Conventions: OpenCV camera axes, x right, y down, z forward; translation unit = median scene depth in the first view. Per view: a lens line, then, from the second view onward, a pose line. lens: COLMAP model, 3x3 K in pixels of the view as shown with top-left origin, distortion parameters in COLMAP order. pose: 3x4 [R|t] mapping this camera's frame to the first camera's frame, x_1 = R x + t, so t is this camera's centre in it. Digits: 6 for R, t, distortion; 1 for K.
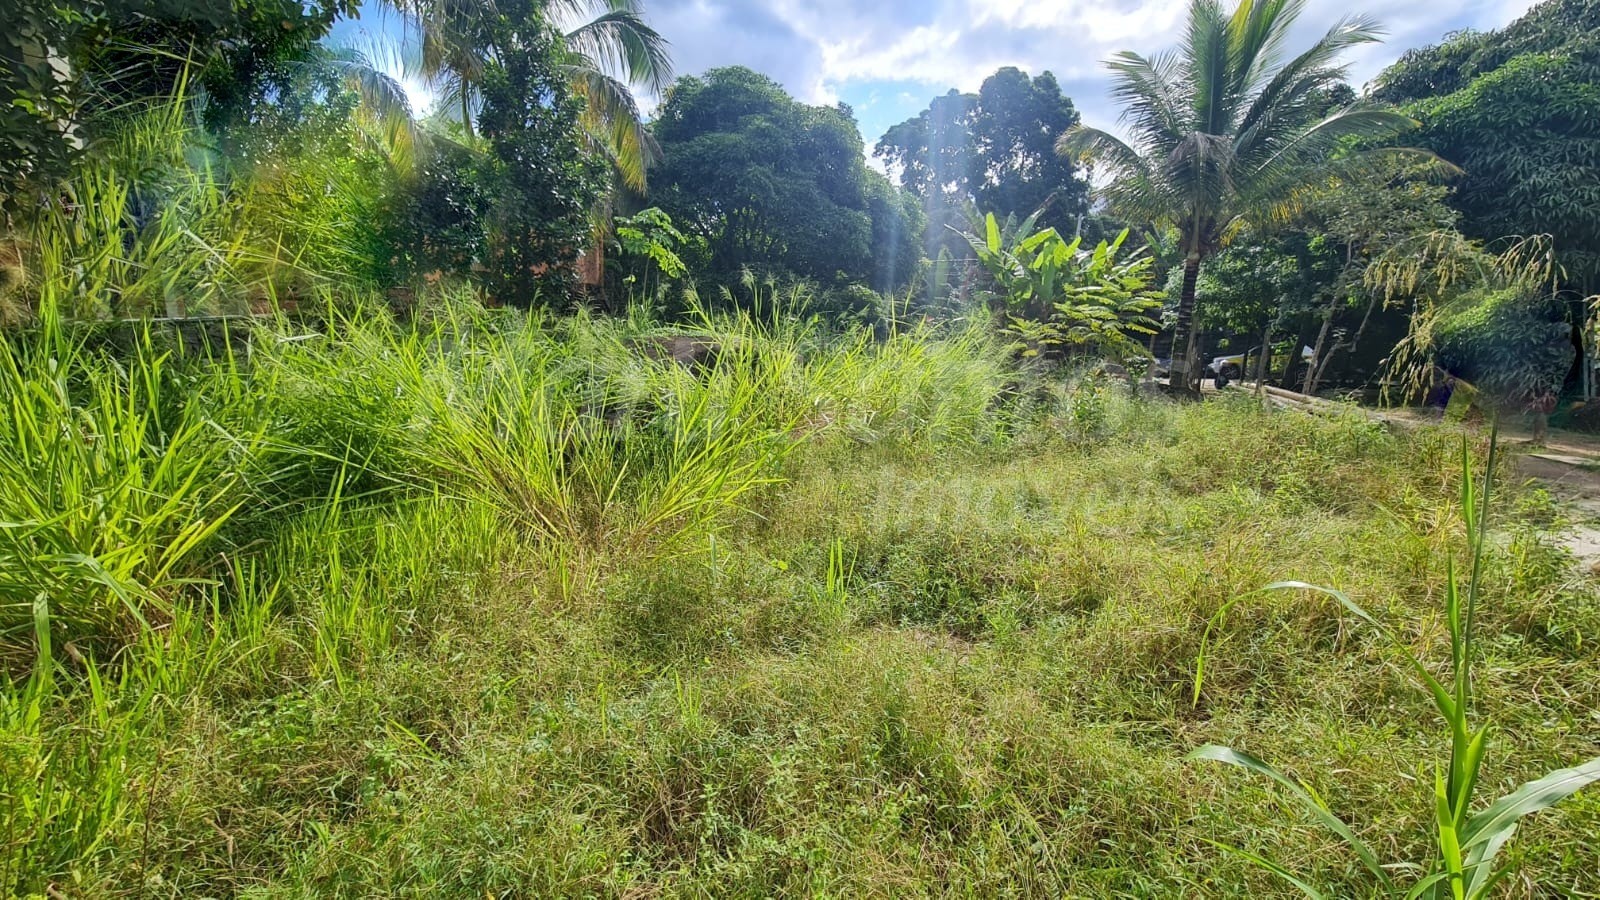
lens RADIAL K [[629.8, 0, 800.0], [0, 629.8, 450.0], [0, 0, 1]] dist [-0.000160, 0.000129]
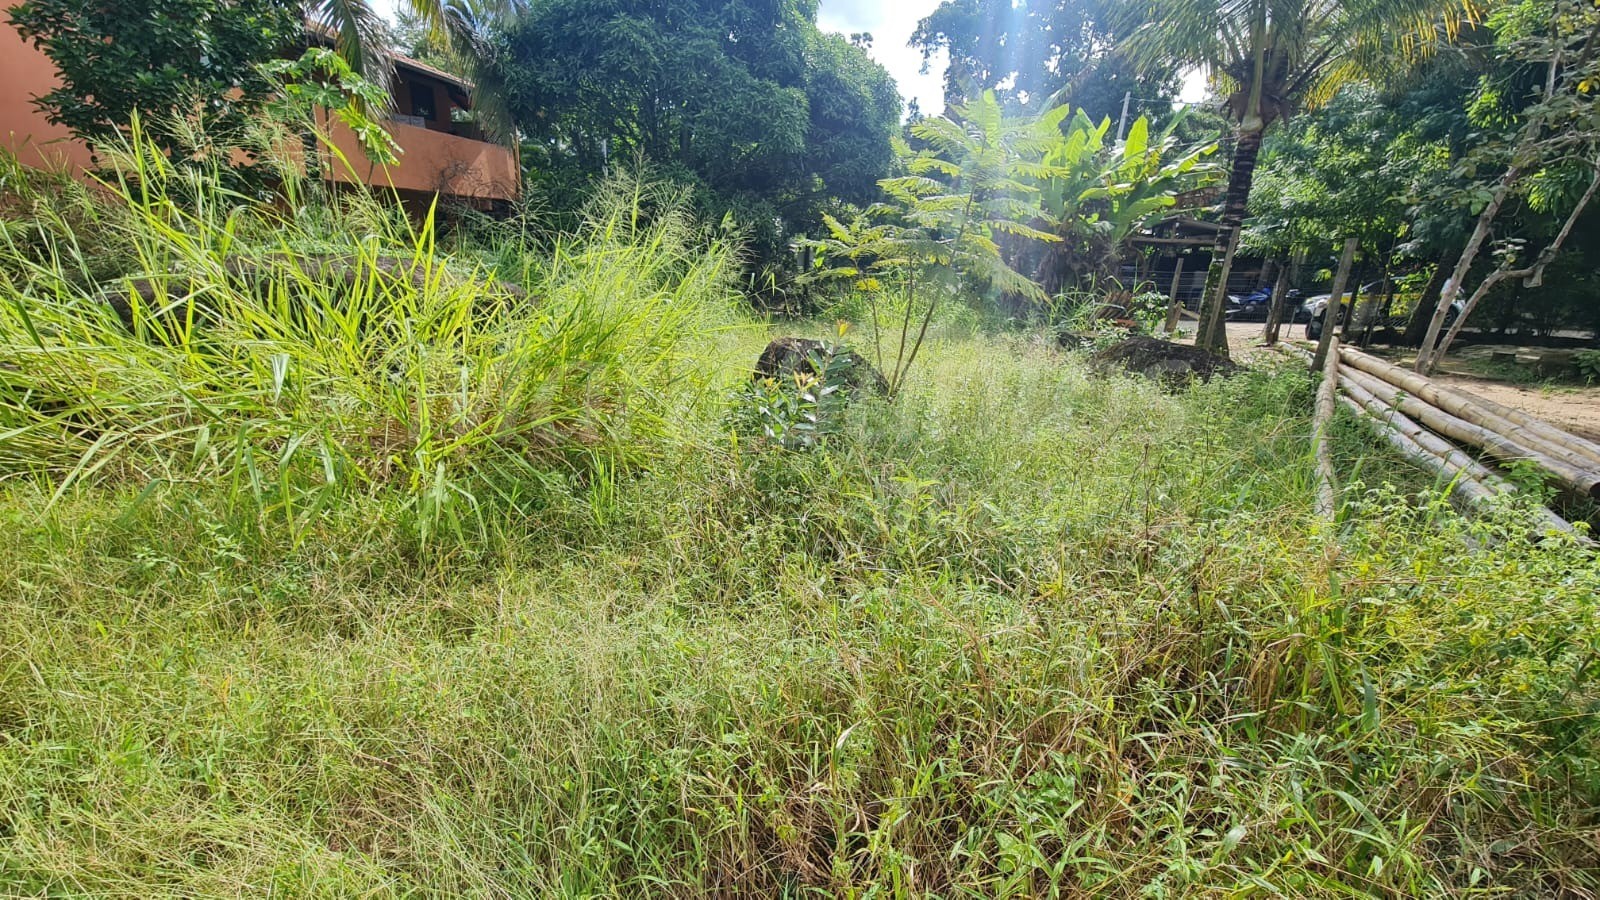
lens RADIAL K [[629.8, 0, 800.0], [0, 629.8, 450.0], [0, 0, 1]] dist [-0.000160, 0.000129]
pose [[0.992868, 0.035458, -0.113823, 0.178015], [-0.023924, 0.994584, 0.101146, -0.031165], [0.116793, -0.097702, 0.988339, 0.209473]]
